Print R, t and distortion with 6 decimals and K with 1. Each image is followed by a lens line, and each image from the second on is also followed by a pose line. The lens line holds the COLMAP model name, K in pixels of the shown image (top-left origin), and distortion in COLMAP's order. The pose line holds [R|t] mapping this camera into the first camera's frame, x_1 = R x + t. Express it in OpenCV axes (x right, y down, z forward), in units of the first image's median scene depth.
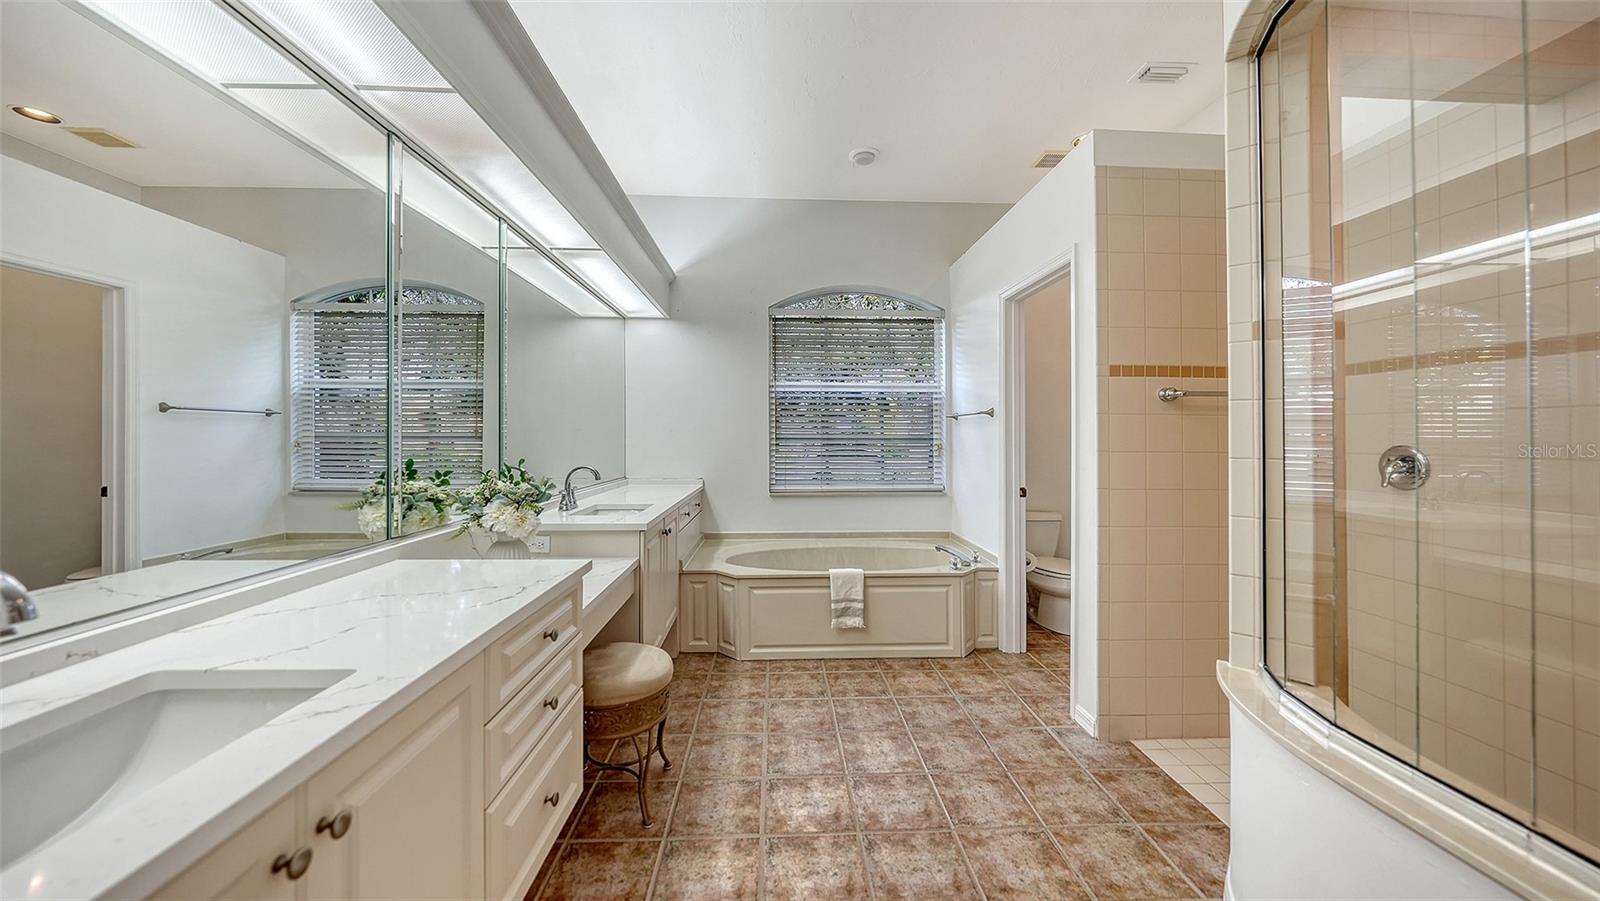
lens RADIAL K [[566.7, 0, 803.1], [0, 566.7, 439.9], [0, 0, 1]] dist [-0.002919, -0.000496]
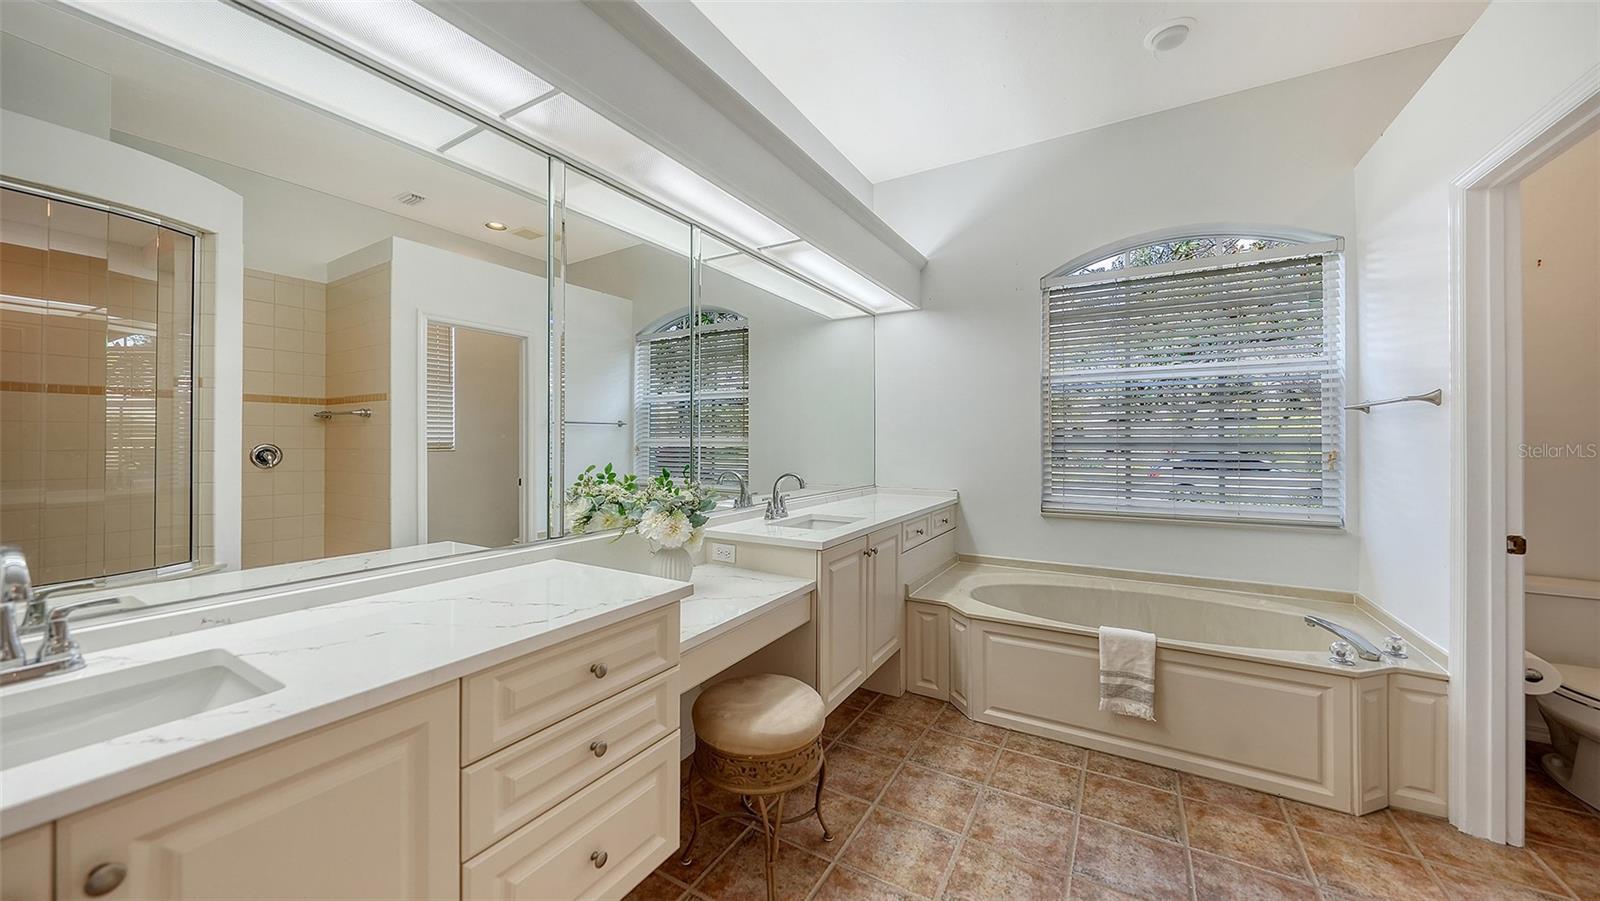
lens RADIAL K [[566.7, 0, 794.4], [0, 566.7, 446.0], [0, 0, 1]] dist [-0.002919, -0.000496]
pose [[0.830431, 0.000910, -0.557120, 0.122564], [-0.000153, 0.999999, 0.001406, -0.000358], [0.557121, -0.001083, 0.830431, 0.188041]]
